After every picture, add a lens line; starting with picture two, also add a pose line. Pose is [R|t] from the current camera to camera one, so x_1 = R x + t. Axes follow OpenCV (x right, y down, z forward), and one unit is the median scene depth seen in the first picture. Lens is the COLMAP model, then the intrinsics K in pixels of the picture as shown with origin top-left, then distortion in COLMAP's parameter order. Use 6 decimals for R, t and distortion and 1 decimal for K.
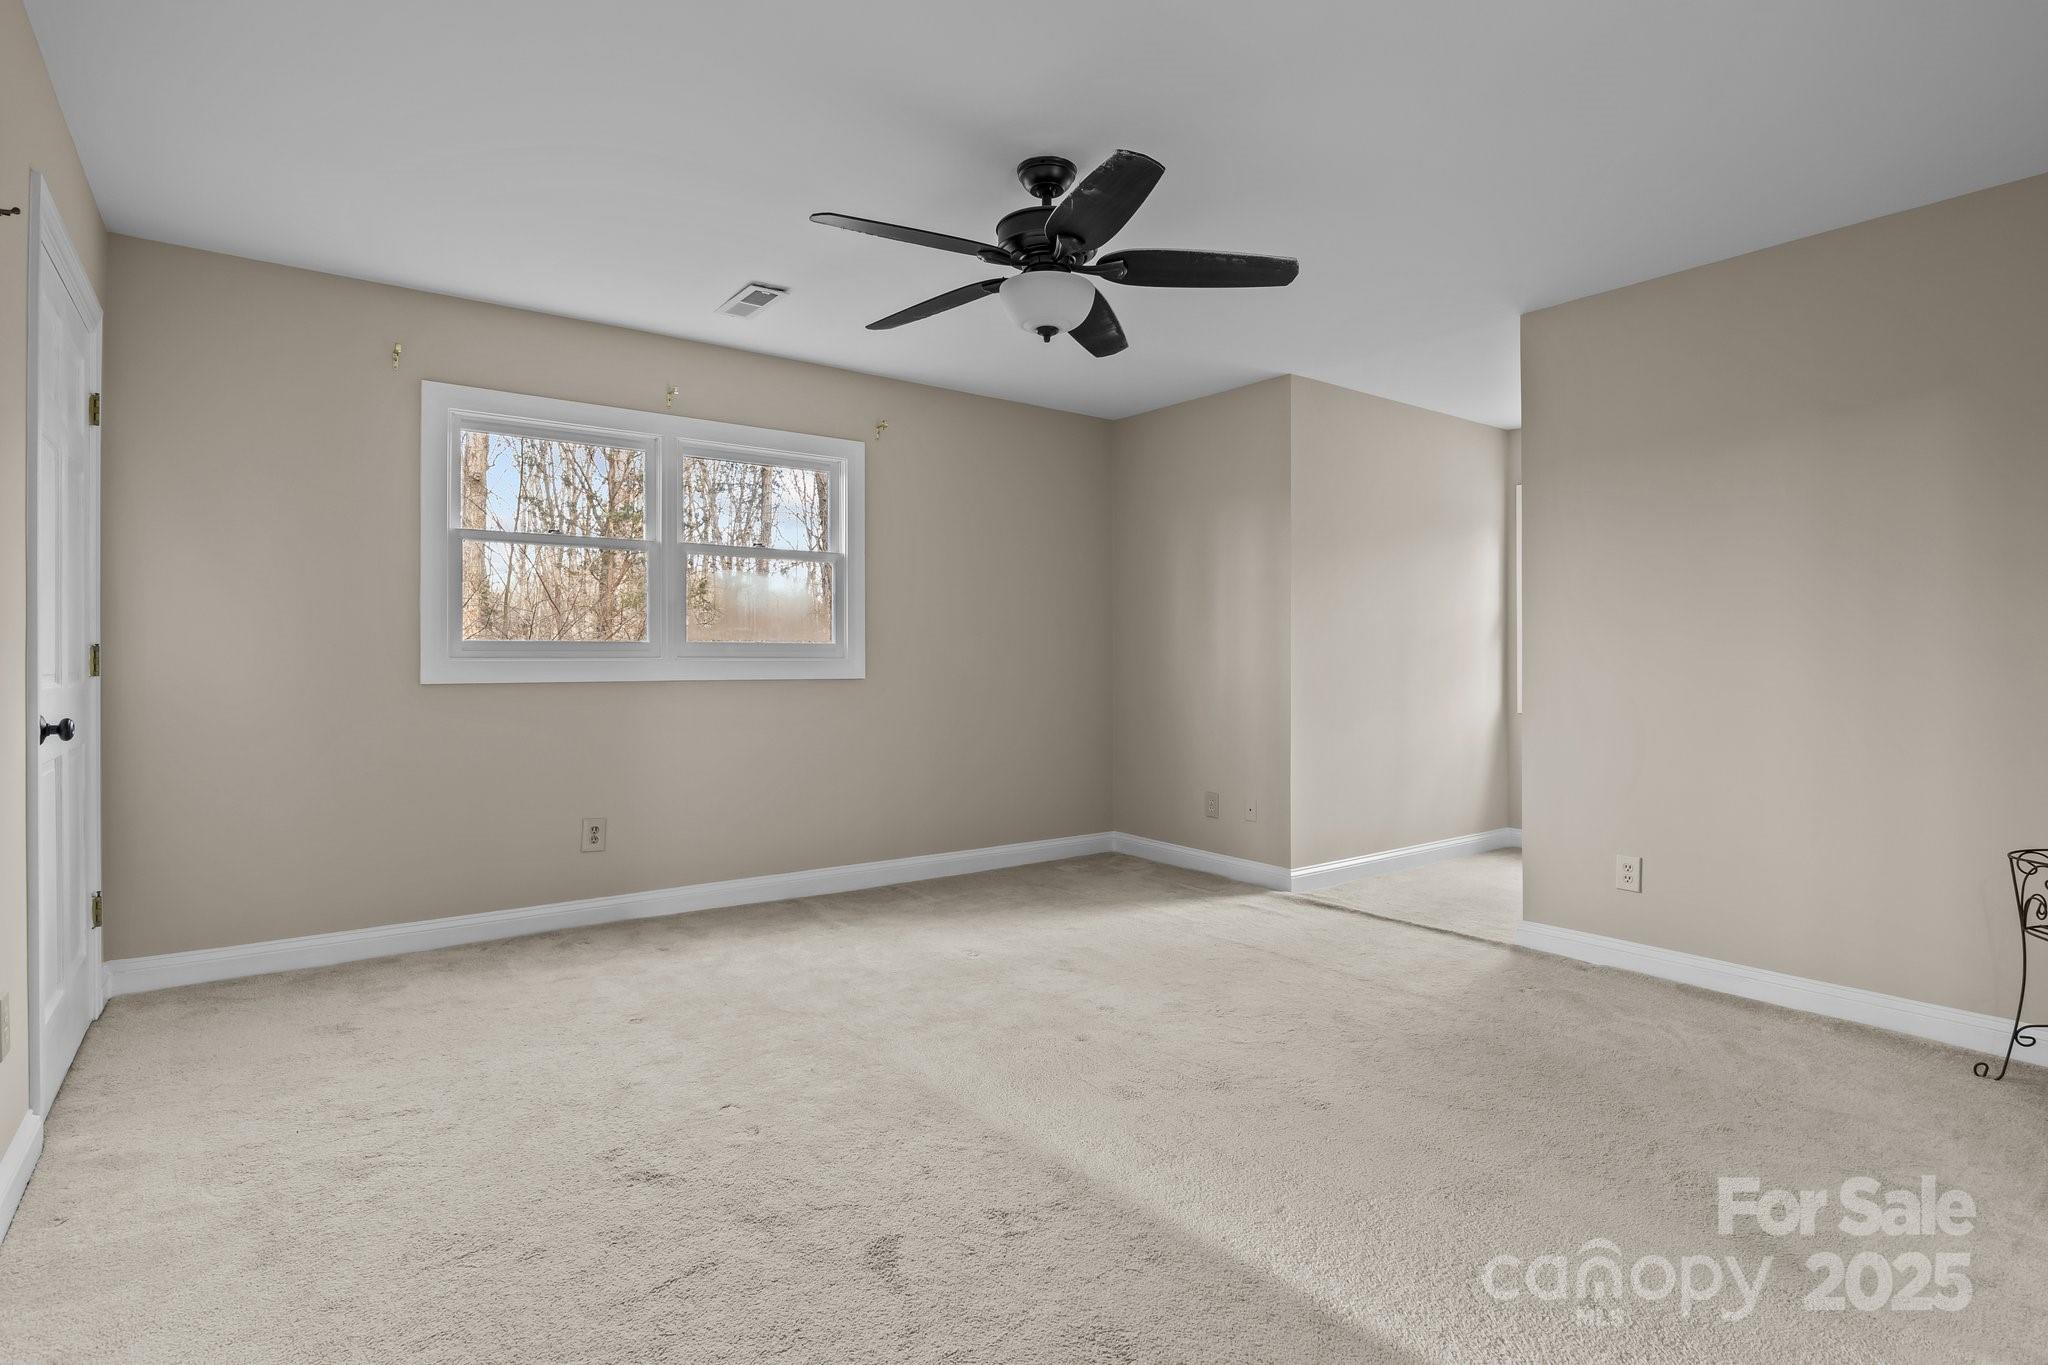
lens RADIAL K [[1031.5, 0, 1016.3], [0, 1031.5, 661.9], [0, 0, 1]] dist [-0.001087, 0.000821]
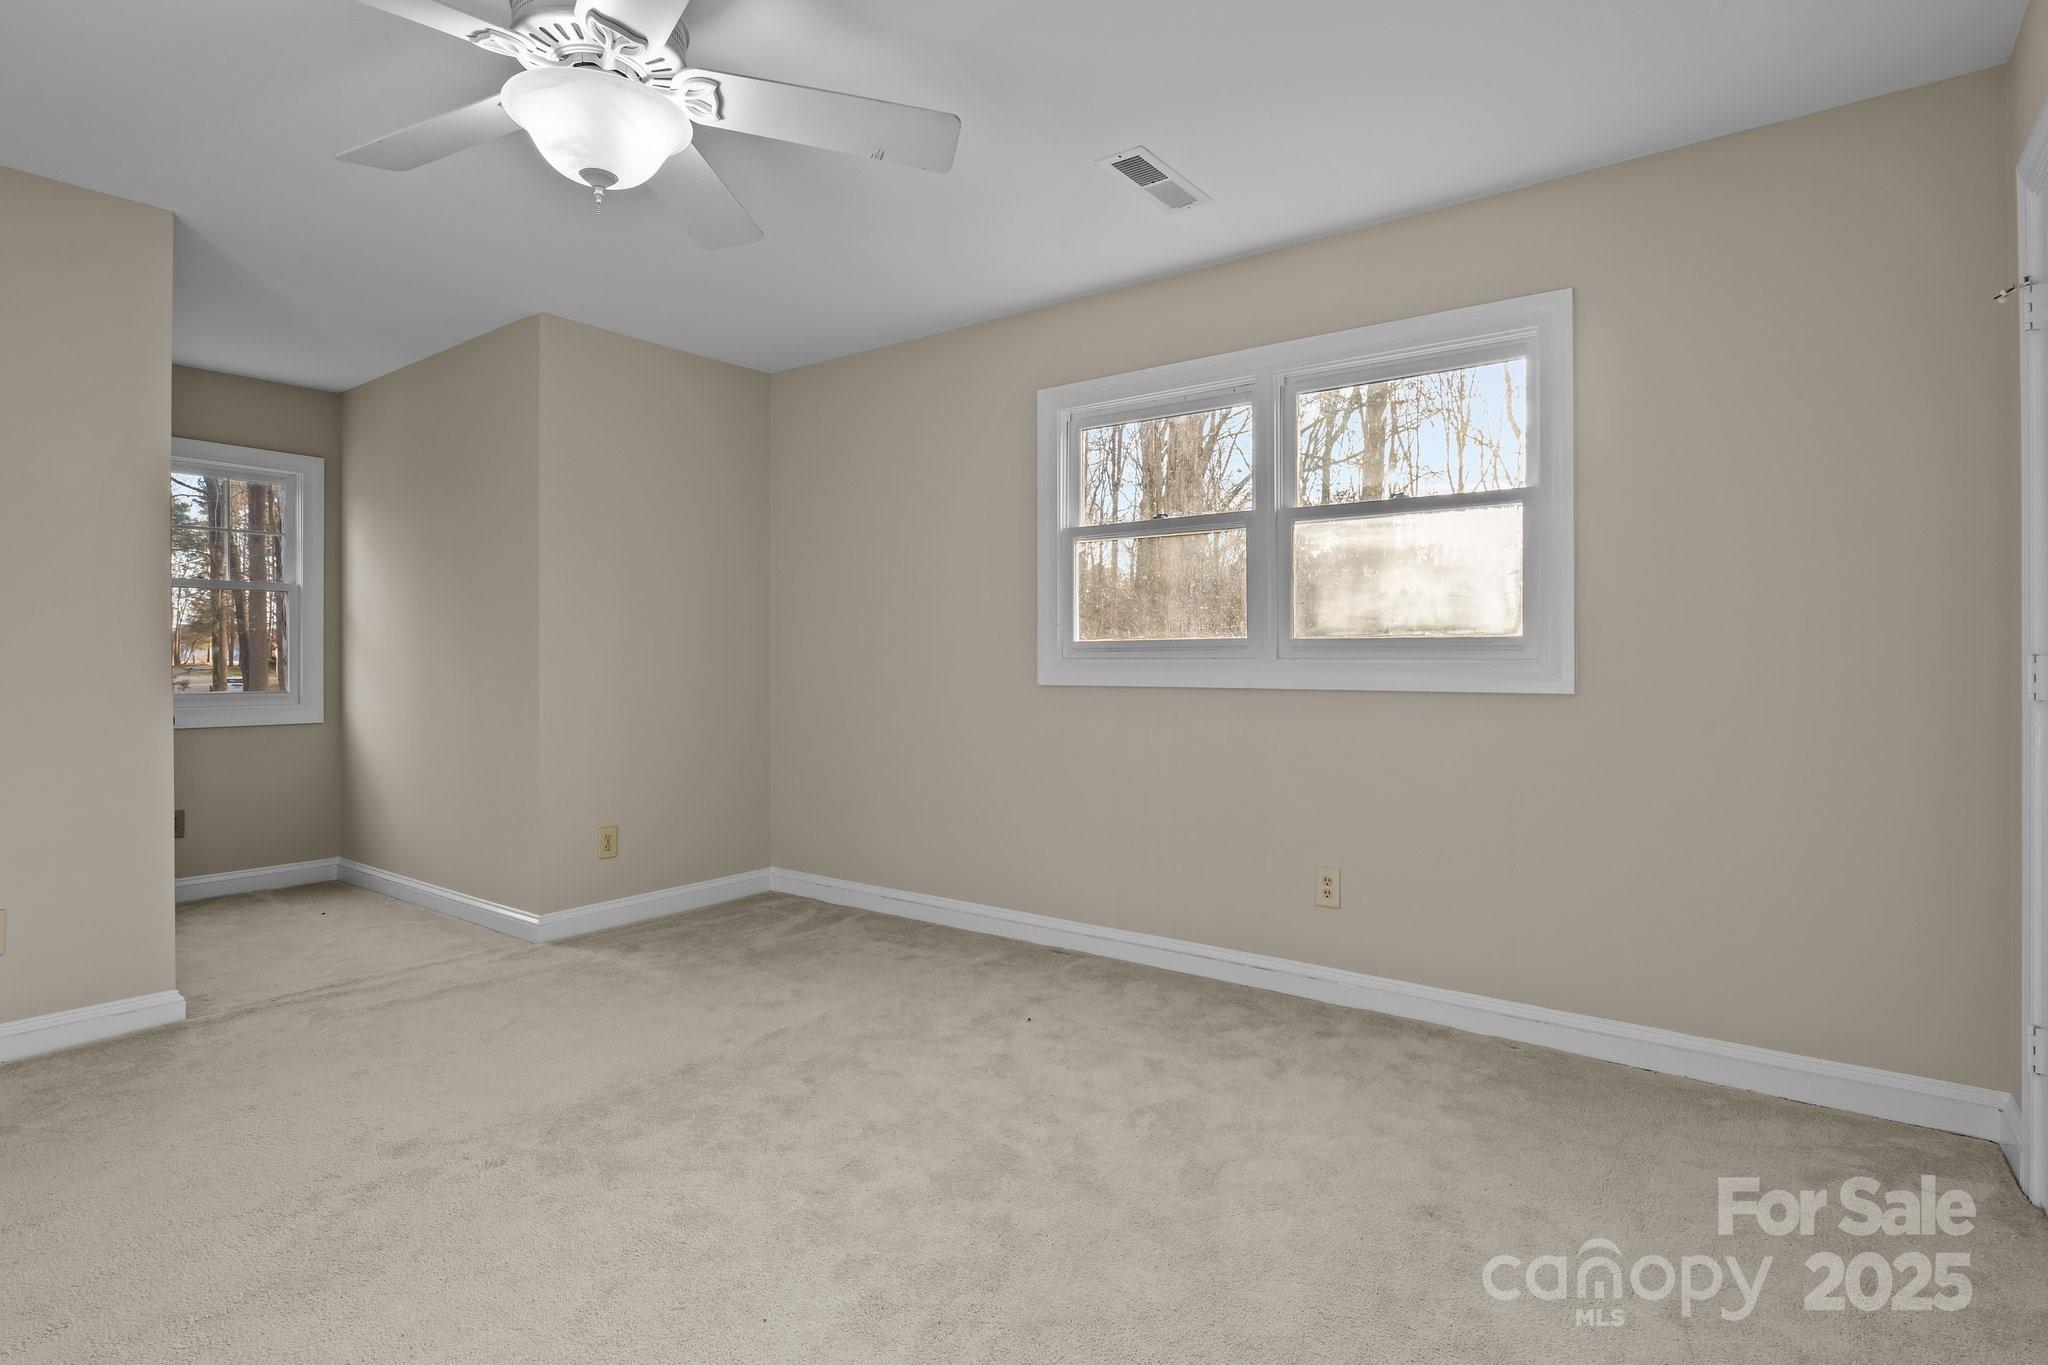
lens RADIAL K [[1031.5, 0, 1016.3], [0, 1031.5, 661.9], [0, 0, 1]] dist [-0.001087, 0.000821]
pose [[0.282012, 0.015560, -0.959285, 0.390686], [0.012054, 0.999732, 0.019760, -0.021458], [0.959335, -0.017136, 0.281749, 0.654118]]
